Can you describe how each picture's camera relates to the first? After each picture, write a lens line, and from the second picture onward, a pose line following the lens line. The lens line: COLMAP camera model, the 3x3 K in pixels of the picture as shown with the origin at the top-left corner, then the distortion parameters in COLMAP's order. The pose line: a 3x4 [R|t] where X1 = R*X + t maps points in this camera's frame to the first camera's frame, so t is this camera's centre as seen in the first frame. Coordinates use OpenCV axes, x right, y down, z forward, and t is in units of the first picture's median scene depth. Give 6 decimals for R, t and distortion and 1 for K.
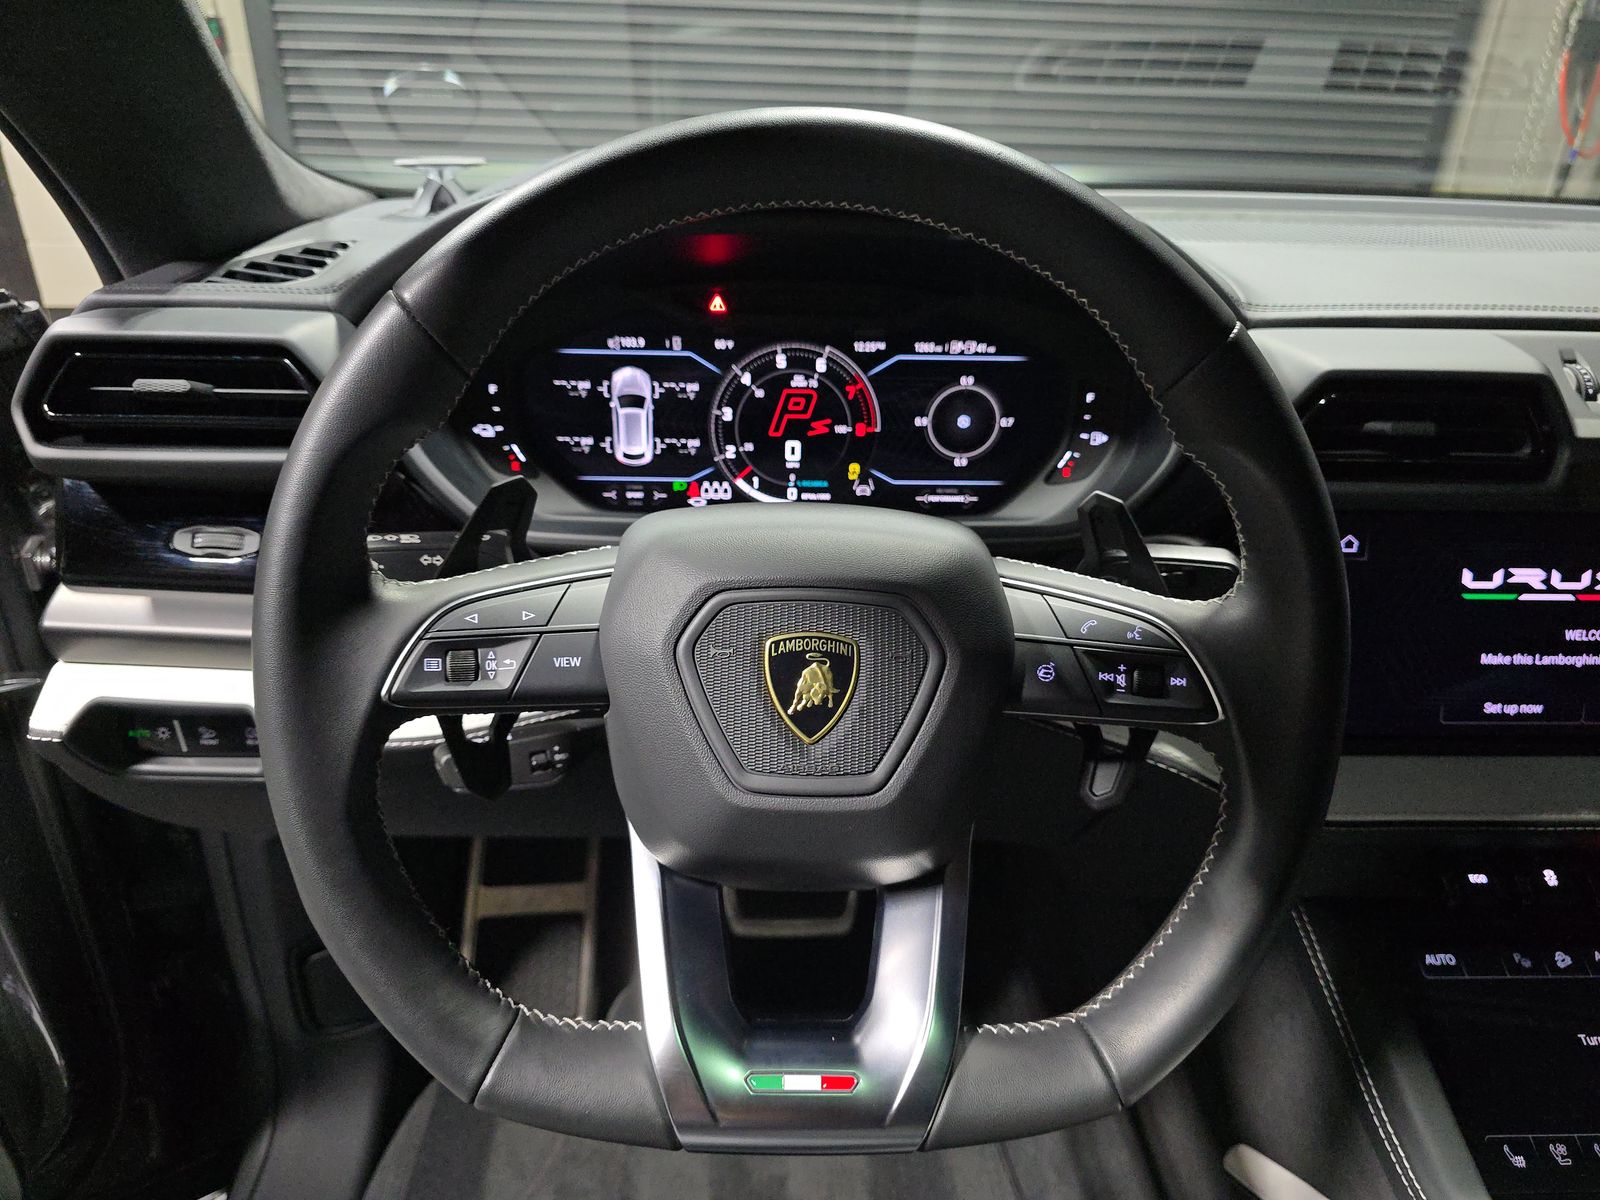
lens RADIAL K [[1057.6, 0, 807.6], [0, 1057.6, 610.0], [0, 0, 1]] dist [0.029145, -0.038048]
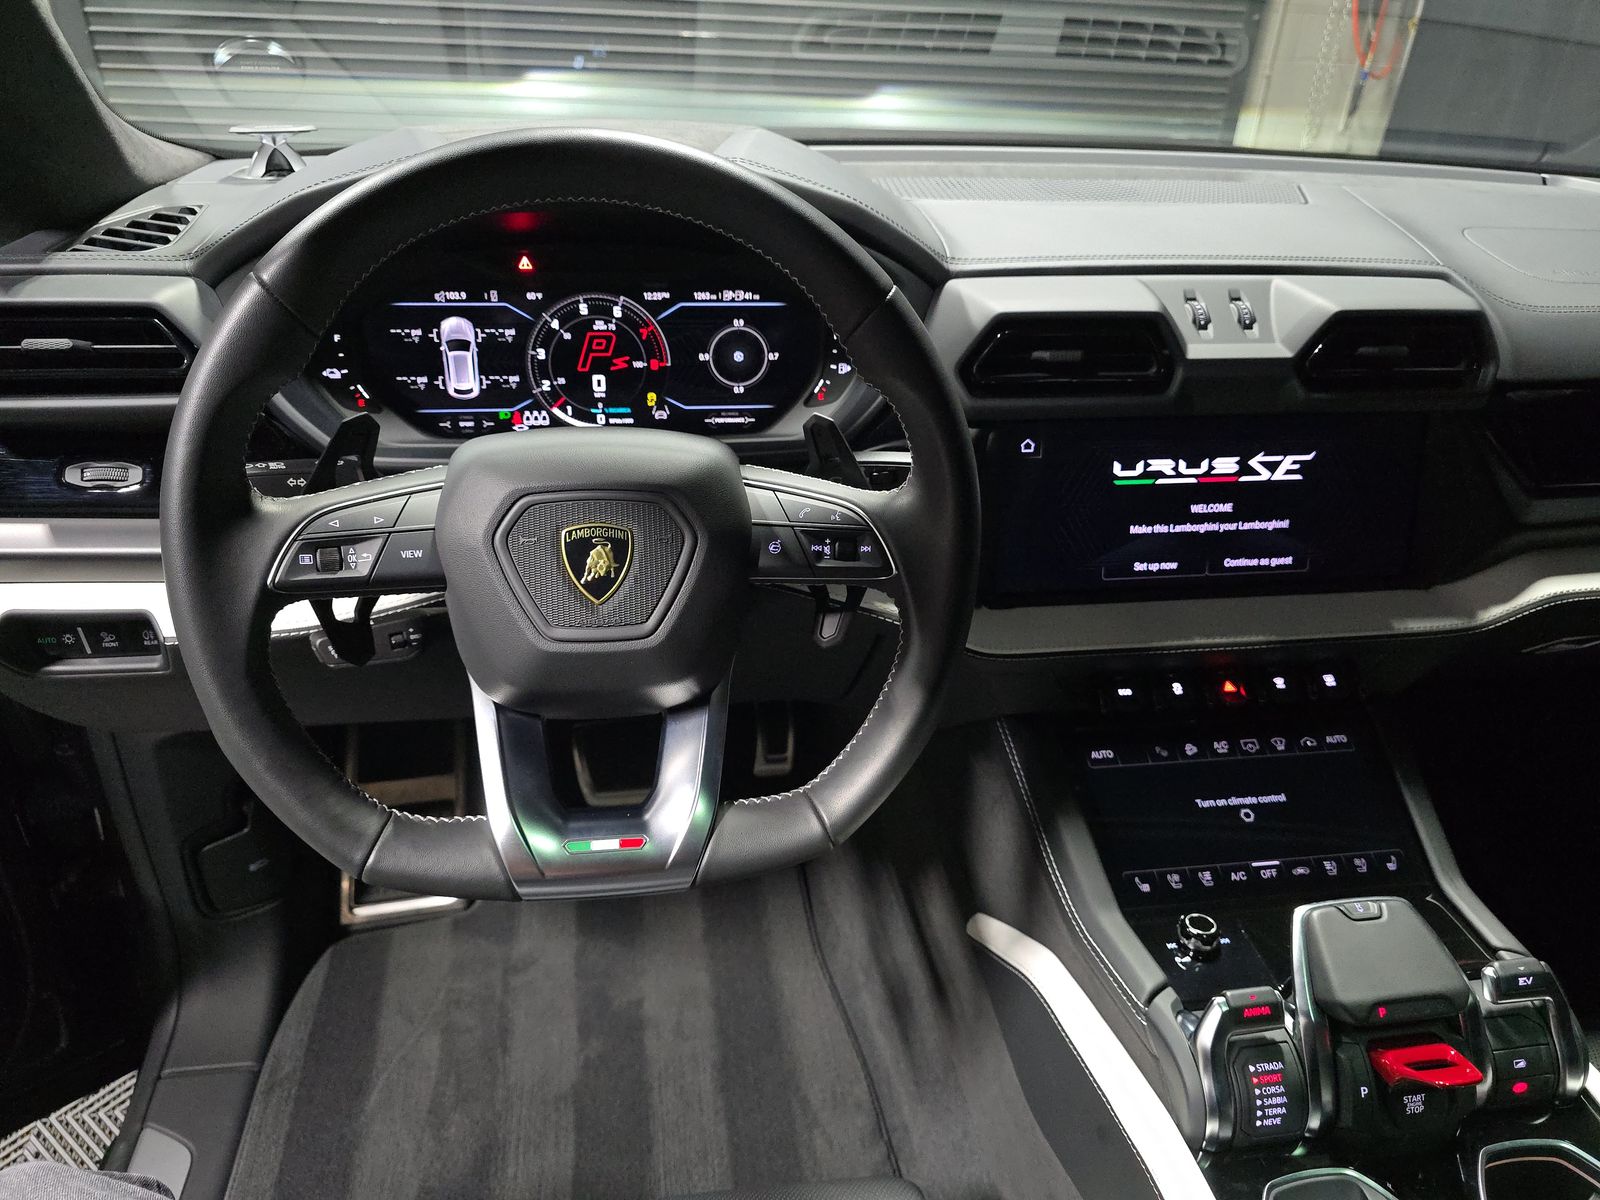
lens RADIAL K [[1057.6, 0, 802.2], [0, 1057.6, 598.5], [0, 0, 1]] dist [0.029145, -0.038048]
pose [[0.992586, -0.049121, 0.111173, 0.072032], [0.041893, 0.996910, 0.066445, 0.024775], [-0.114093, -0.061295, 0.991577, -0.251049]]
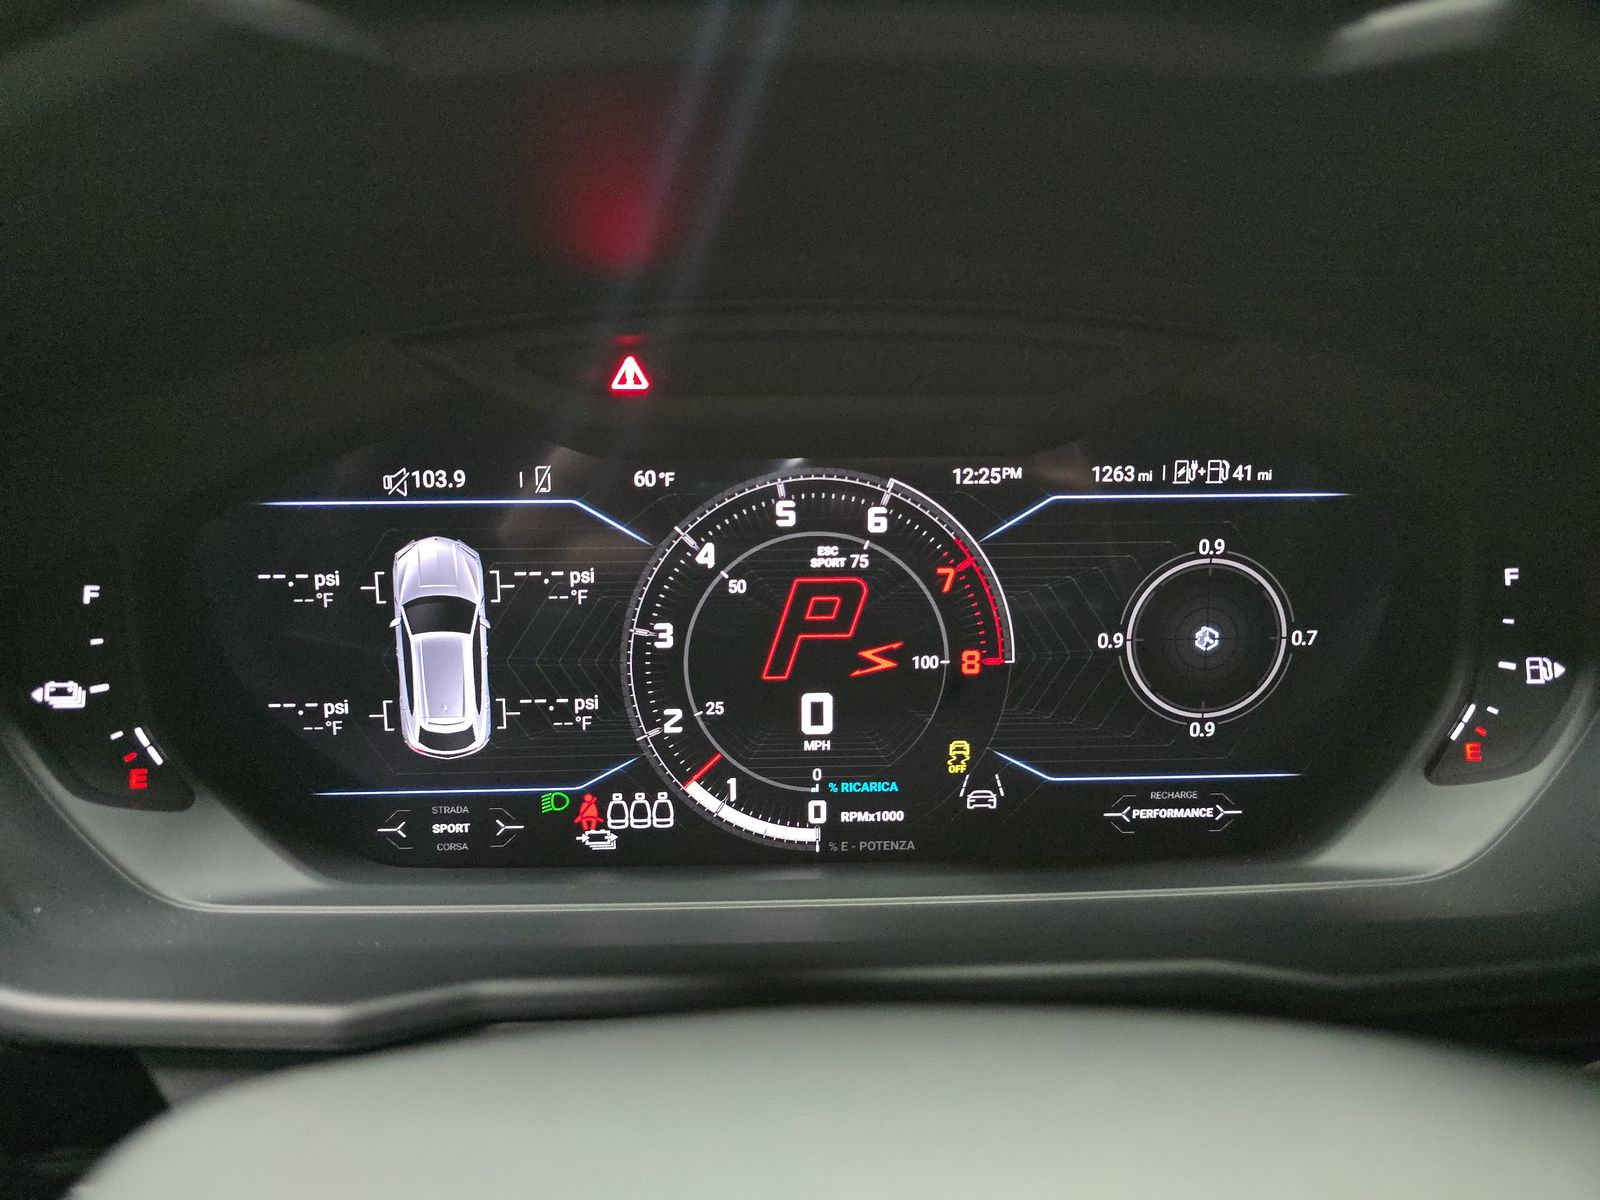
lens RADIAL K [[1057.6, 0, 801.7], [0, 1057.6, 599.6], [0, 0, 1]] dist [0.029145, -0.038048]
pose [[0.999601, -0.027839, 0.004705, -0.021517], [0.028216, 0.979127, -0.201282, -0.112630], [0.000997, 0.201335, 0.979522, 0.582016]]
